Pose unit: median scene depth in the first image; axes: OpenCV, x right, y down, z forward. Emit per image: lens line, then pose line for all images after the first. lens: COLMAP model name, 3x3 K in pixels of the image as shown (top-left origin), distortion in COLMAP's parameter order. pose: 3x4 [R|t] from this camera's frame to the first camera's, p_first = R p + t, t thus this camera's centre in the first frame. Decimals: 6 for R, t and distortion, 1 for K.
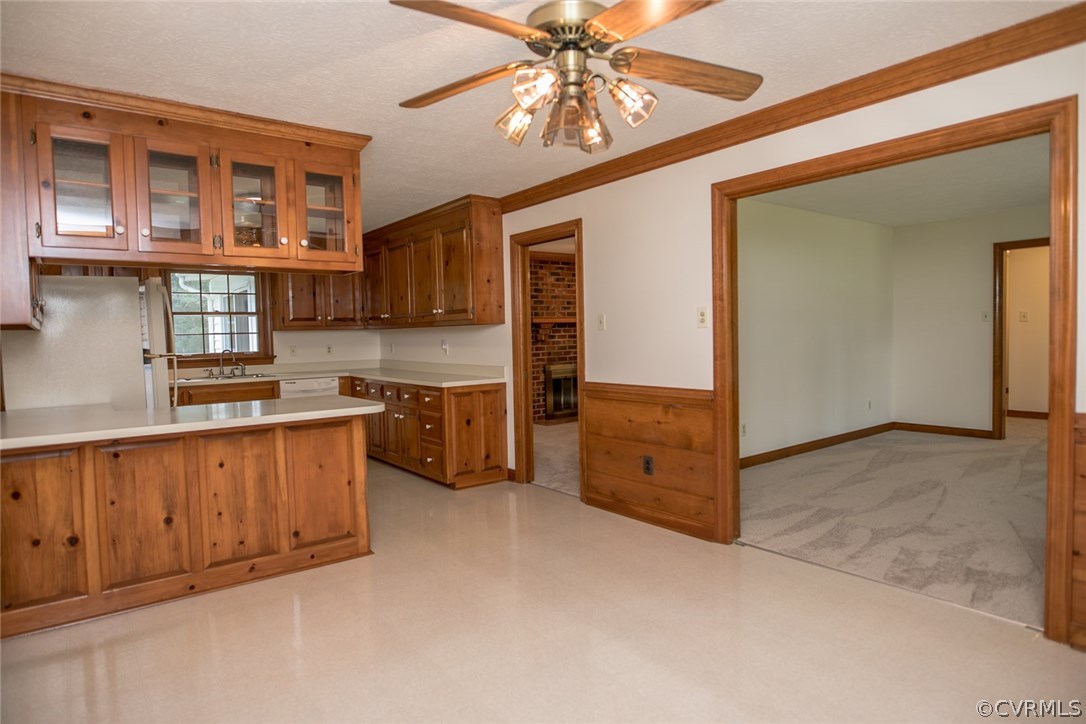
lens RADIAL K [[626.9, 0, 543.0], [0, 626.9, 362.0], [0, 0, 1]] dist [-0.023702, 0.003165]
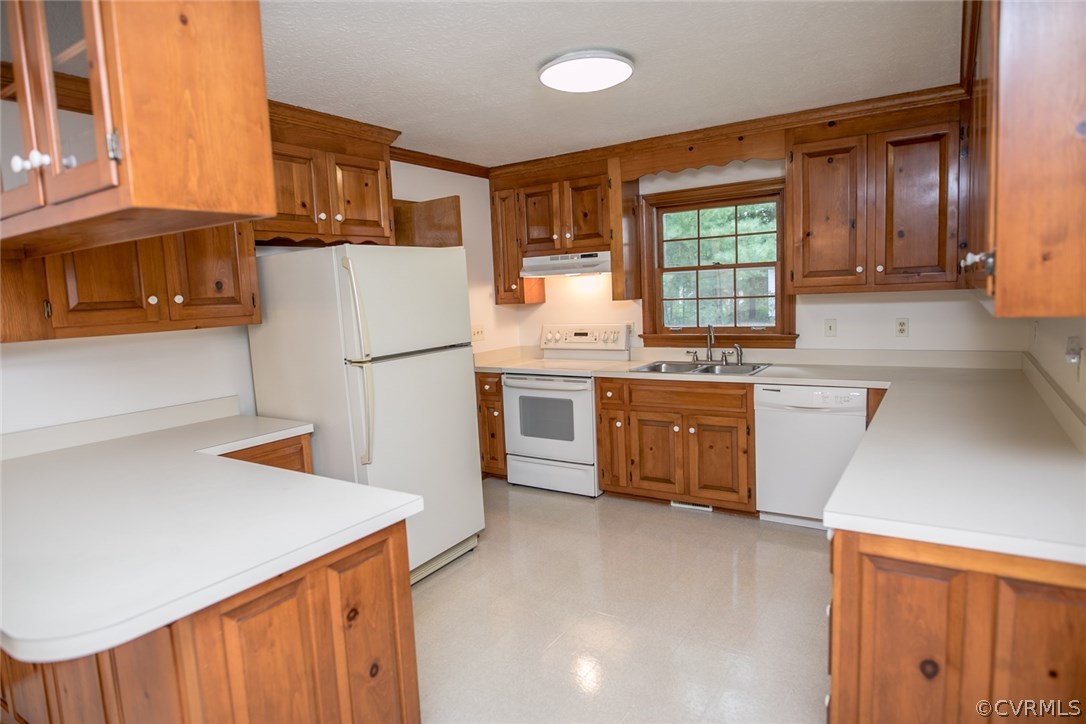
lens RADIAL K [[626.9, 0, 543.0], [0, 626.9, 362.0], [0, 0, 1]] dist [-0.023702, 0.003165]
pose [[0.331253, 0.115769, -0.936413, 0.095597], [-0.003979, 0.992607, 0.121309, -0.105119], [0.943534, -0.036458, 0.329264, 1.089500]]
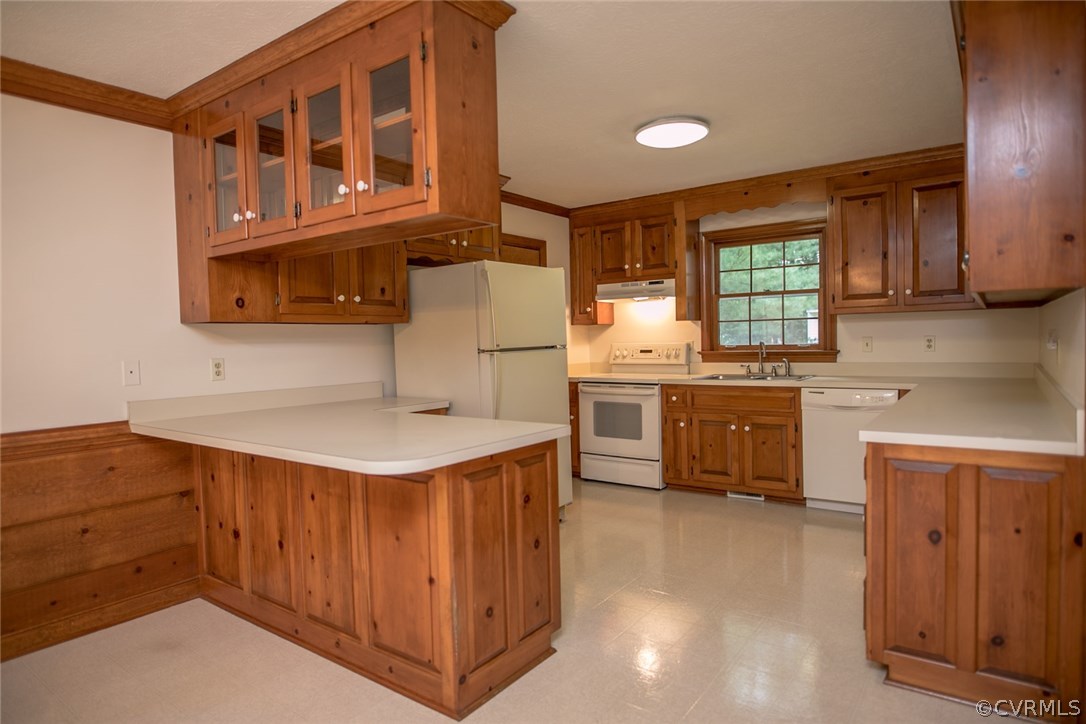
lens RADIAL K [[626.9, 0, 543.0], [0, 626.9, 362.0], [0, 0, 1]] dist [-0.023702, 0.003165]
pose [[0.277962, 0.053401, -0.959107, 0.273294], [-0.023700, 0.998531, 0.048727, -0.043864], [0.960300, 0.009187, 0.278819, 0.933852]]
